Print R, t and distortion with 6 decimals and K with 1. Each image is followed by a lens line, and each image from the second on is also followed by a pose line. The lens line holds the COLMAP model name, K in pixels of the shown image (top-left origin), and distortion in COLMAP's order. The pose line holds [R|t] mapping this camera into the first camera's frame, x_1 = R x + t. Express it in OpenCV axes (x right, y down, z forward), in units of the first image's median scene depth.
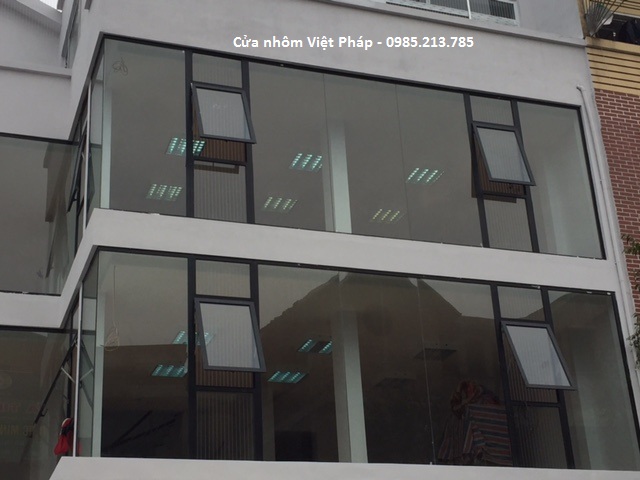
lens RADIAL K [[1101.7, 0, 320.6], [0, 1101.7, 239.8], [0, 0, 1]] dist [0.051495, 0.000000]
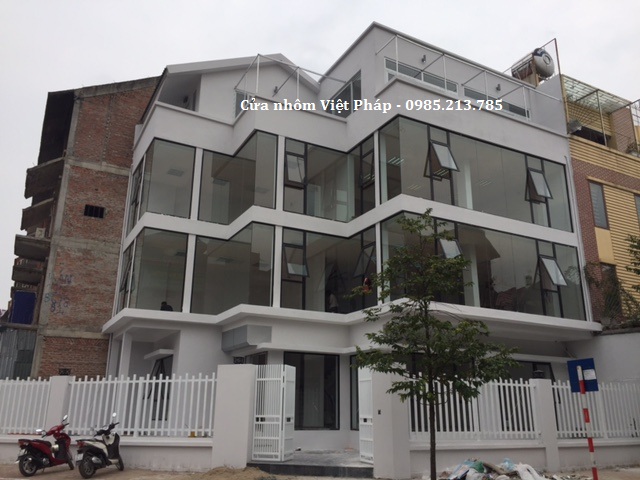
lens RADIAL K [[552.1, 0, 318.4], [0, 552.1, 240.3], [0, 0, 1]] dist [0.001765, -0.001698]
pose [[0.988697, 0.108057, 0.103935, -0.384462], [-0.120198, 0.985630, 0.118681, -0.038653], [-0.089617, -0.129832, 0.987478, -0.126610]]
